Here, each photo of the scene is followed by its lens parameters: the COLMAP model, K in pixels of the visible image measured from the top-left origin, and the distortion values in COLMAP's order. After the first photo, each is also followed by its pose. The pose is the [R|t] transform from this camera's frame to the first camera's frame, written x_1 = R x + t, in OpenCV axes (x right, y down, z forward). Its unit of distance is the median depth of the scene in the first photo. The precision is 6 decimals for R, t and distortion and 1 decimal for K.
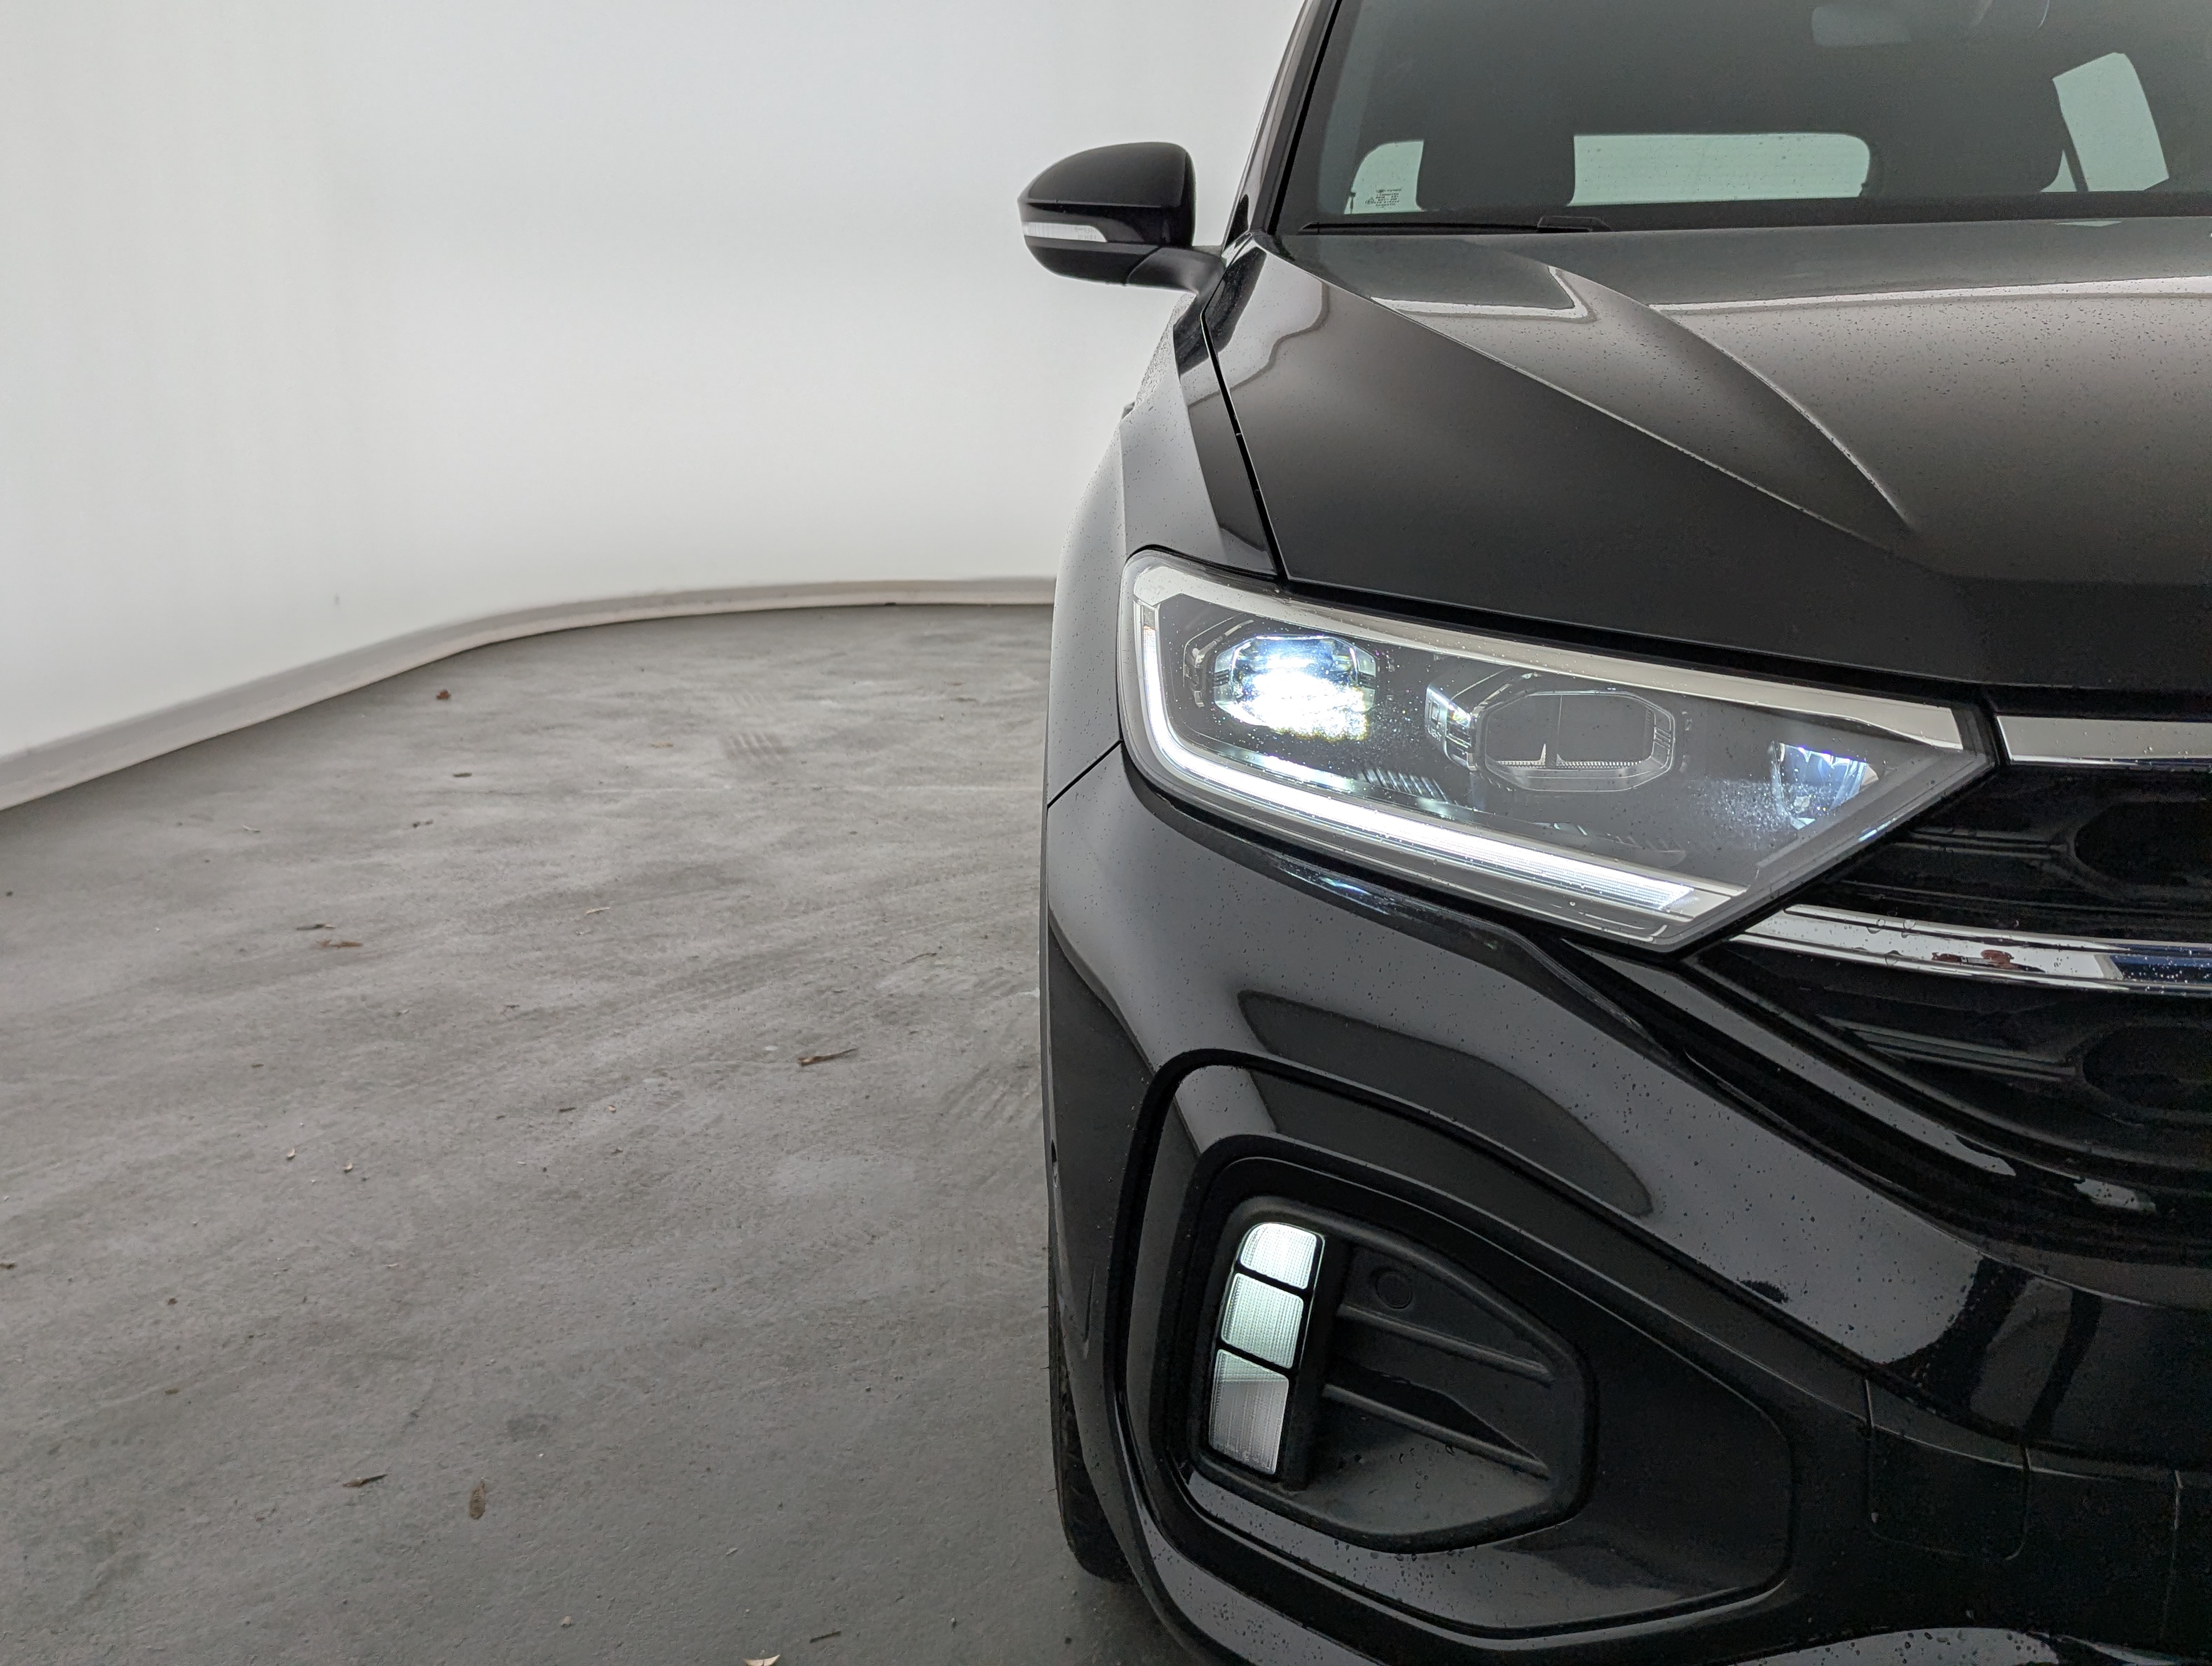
lens RADIAL K [[2023.1, 0, 1109.7], [0, 2023.1, 854.4], [0, 0, 1]] dist [0.050571, -0.001634]
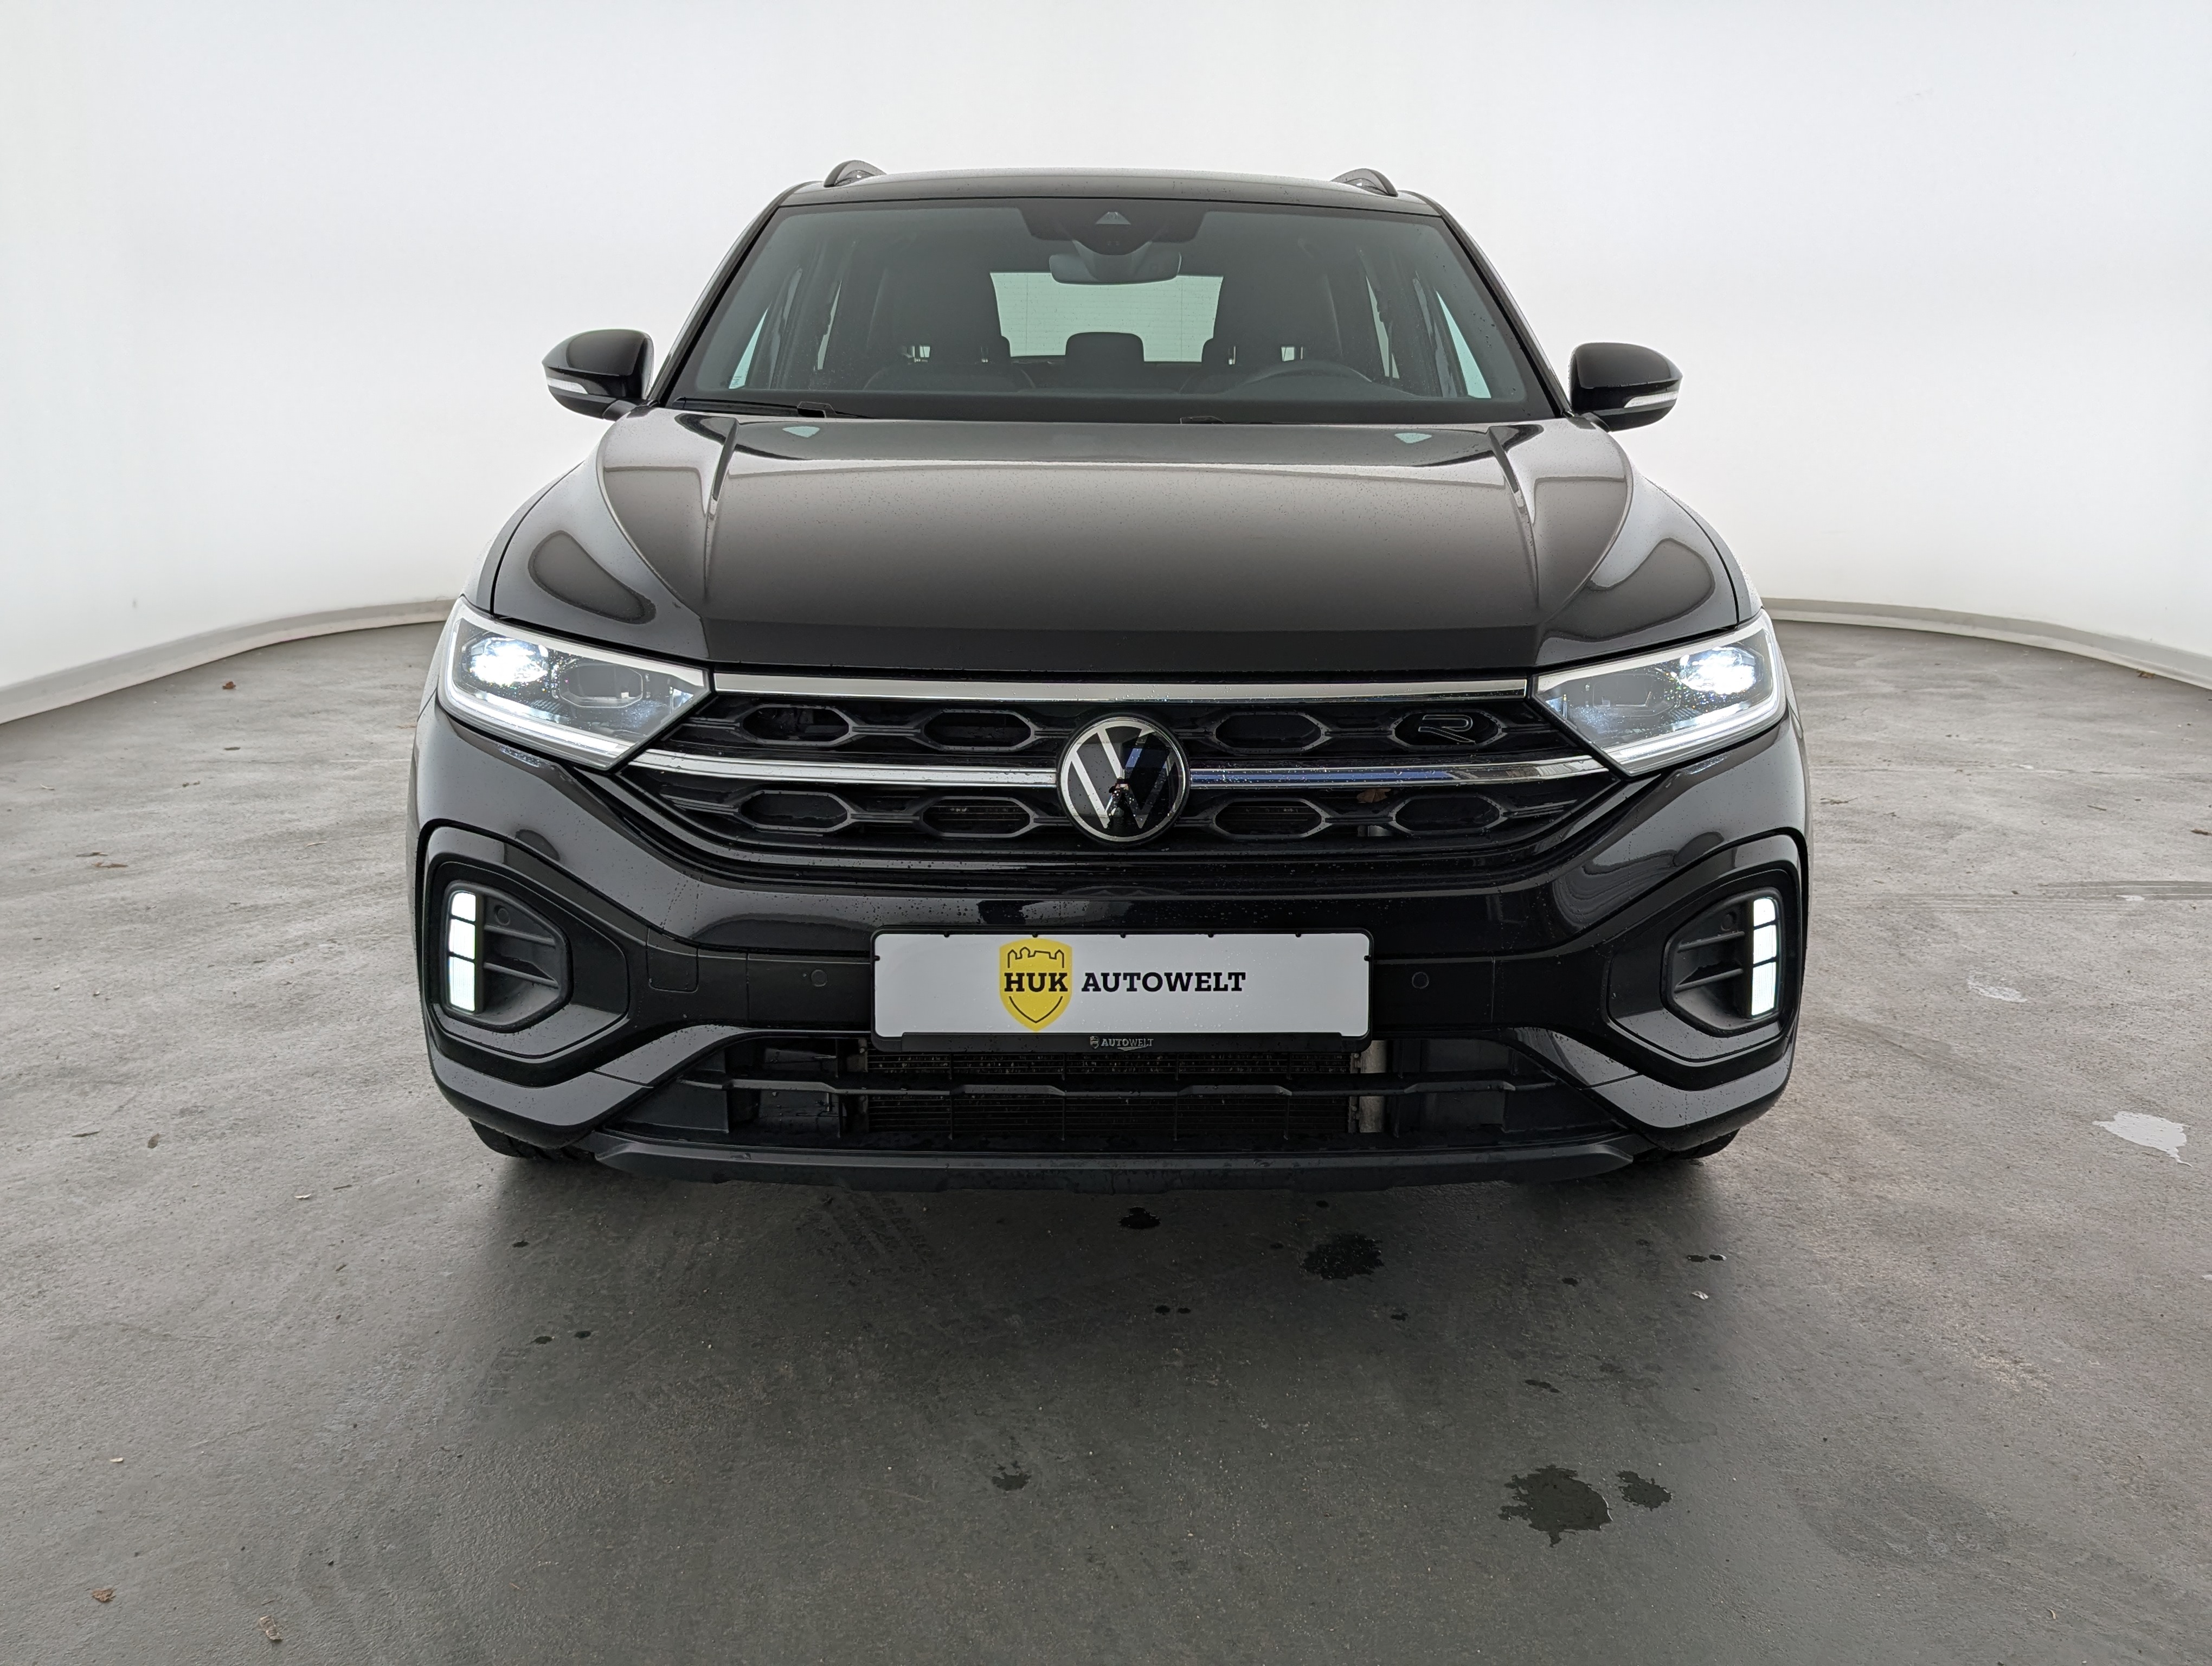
lens RADIAL K [[1930.3, 0, 1106.0], [0, 1930.3, 833.0], [0, 0, 1]] dist [0.038324, -0.000353]
pose [[0.996248, 0.001501, 0.086535, 0.164022], [-0.000669, 0.999953, -0.009640, 0.035578], [-0.086546, 0.009546, 0.996202, -0.333027]]
